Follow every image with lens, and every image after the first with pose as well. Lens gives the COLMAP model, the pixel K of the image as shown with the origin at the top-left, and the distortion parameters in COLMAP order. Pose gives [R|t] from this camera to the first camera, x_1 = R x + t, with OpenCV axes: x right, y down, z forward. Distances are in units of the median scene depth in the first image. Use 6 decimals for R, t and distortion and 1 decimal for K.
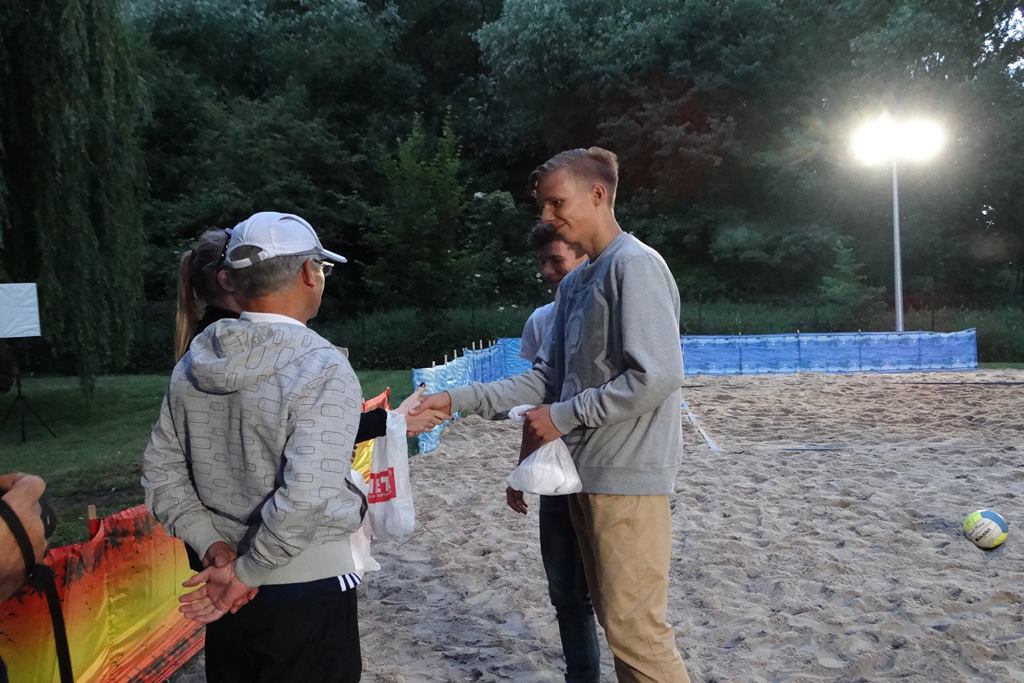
lens RADIAL K [[1239.4, 0, 514.9], [0, 1239.4, 359.6], [0, 0, 1]] dist [0.013661, 0.013151]
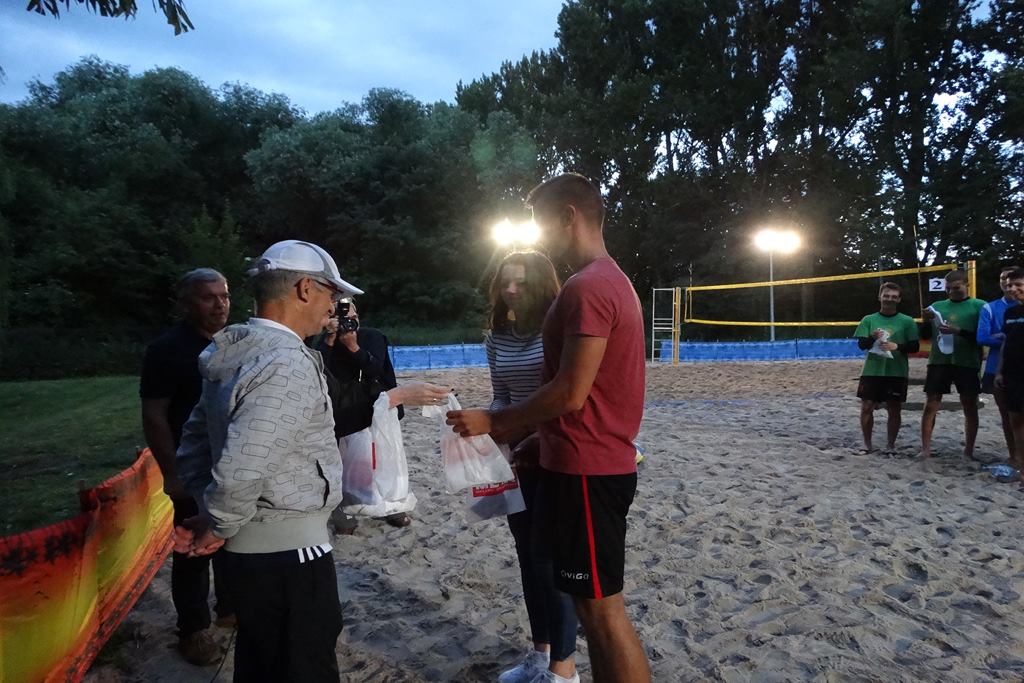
lens RADIAL K [[743.7, 0, 514.8], [0, 743.7, 335.8], [0, 0, 1]] dist [0.010491, 0.002625]
pose [[0.945202, -0.010252, 0.326324, -0.049272], [0.021987, 0.999237, -0.032293, 0.001668], [-0.325744, 0.037698, 0.944706, 0.037332]]
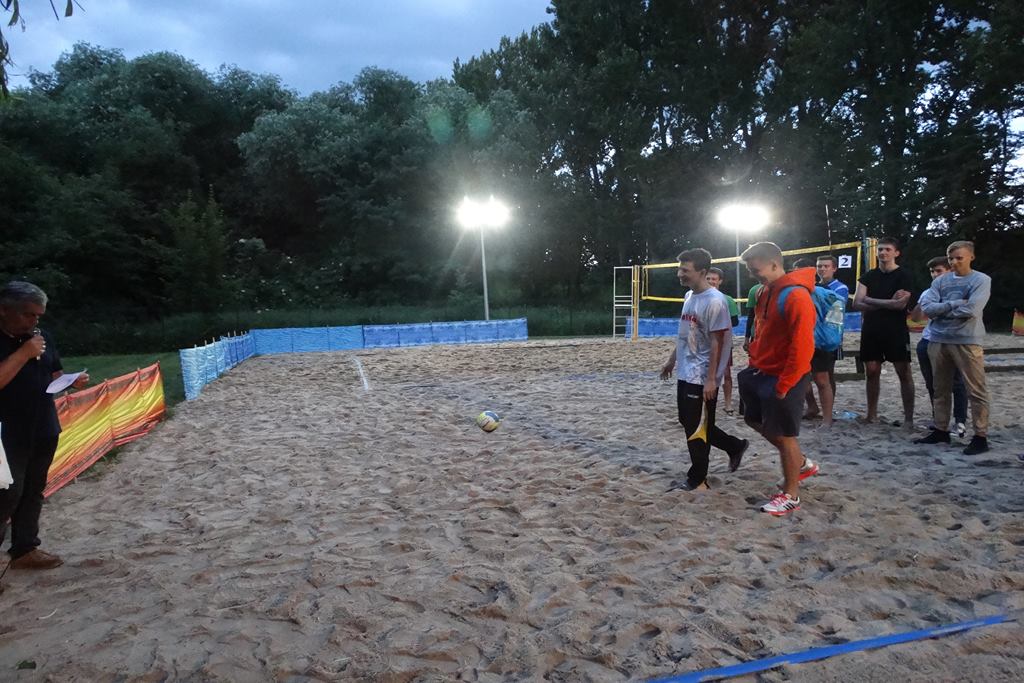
lens RADIAL K [[742.4, 0, 507.9], [0, 742.4, 350.5], [0, 0, 1]] dist [0.017972, -0.004259]
pose [[0.955703, -0.033816, 0.292385, 0.034367], [0.029513, 0.999382, 0.019116, 0.002332], [-0.292850, -0.009640, 0.956110, -0.055431]]
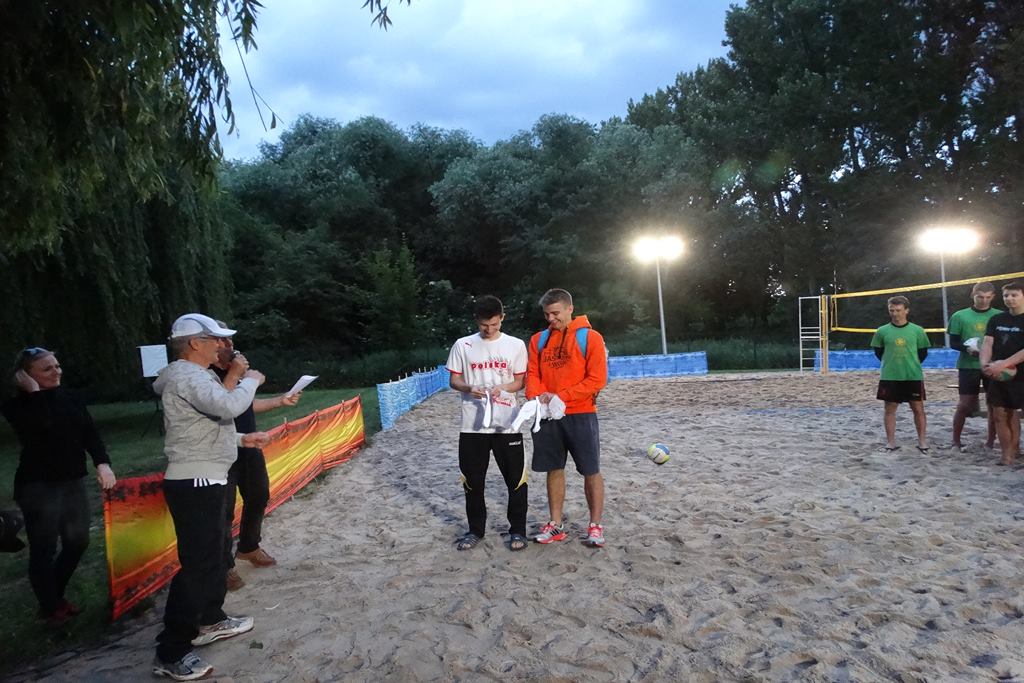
lens RADIAL K [[740.9, 0, 512.8], [0, 740.9, 354.5], [0, 0, 1]] dist [0.012253, 0.004920]
pose [[0.997482, -0.034181, 0.062138, 0.038280], [0.036111, 0.998891, -0.030198, 0.003115], [-0.061037, 0.032366, 0.997611, -0.075998]]
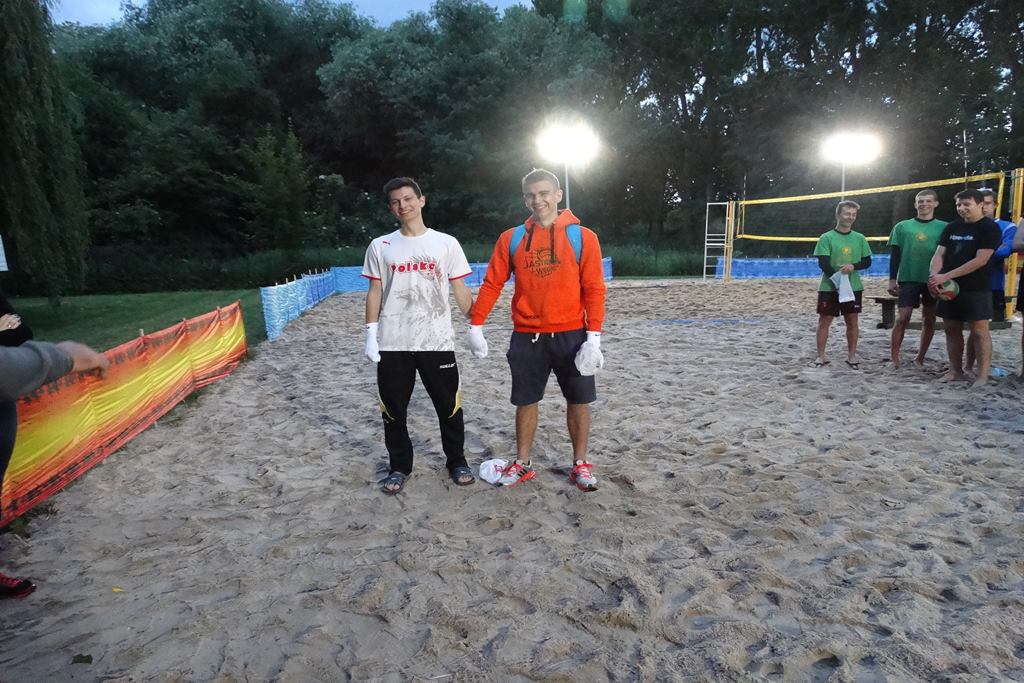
lens RADIAL K [[740.9, 0, 512.8], [0, 740.9, 354.5], [0, 0, 1]] dist [0.012253, 0.004920]
pose [[0.979472, -0.040353, 0.197502, 0.033539], [0.020000, 0.994378, 0.103983, 0.000482], [-0.200587, -0.097898, 0.974772, -0.006312]]
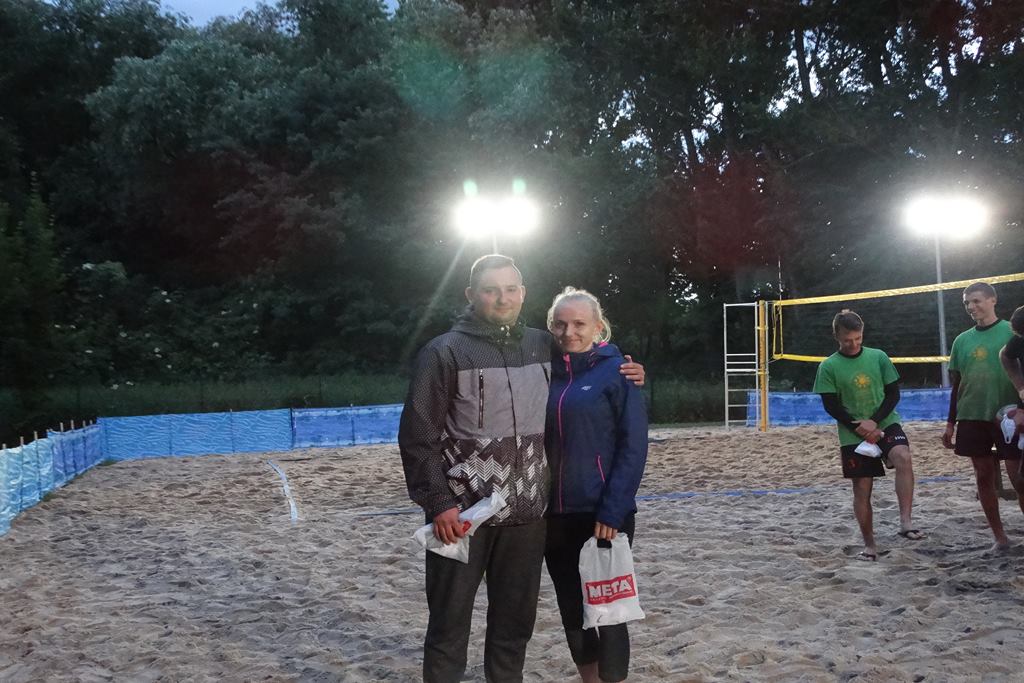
lens RADIAL K [[1292.2, 0, 512.0], [0, 1292.2, 341.5], [0, 0, 1]] dist [0.001497, 0.021329]
pose [[0.962731, -0.018088, 0.269857, 0.036678], [0.037252, 0.997120, -0.066065, 0.002717], [-0.267884, 0.073656, 0.960631, -0.063516]]
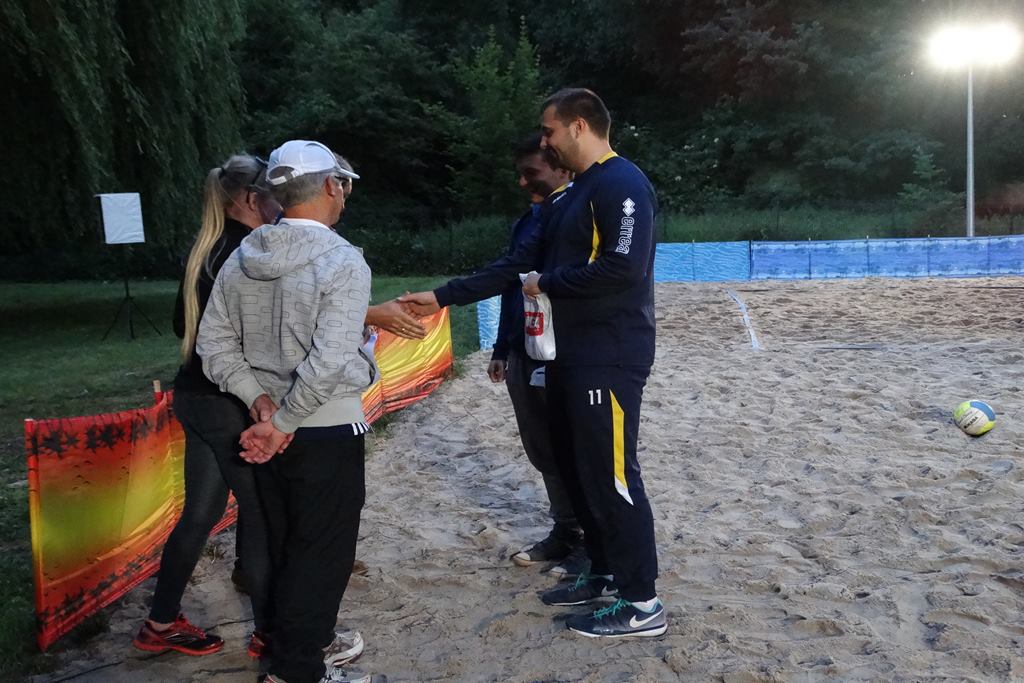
lens RADIAL K [[1215.6, 0, 514.3], [0, 1215.6, 362.0], [0, 0, 1]] dist [0.004700, -0.013565]
pose [[0.996657, 0.007186, -0.081382, 0.029742], [-0.000756, 0.996893, 0.078768, 0.001849], [0.081696, -0.078444, 0.993566, -0.042163]]
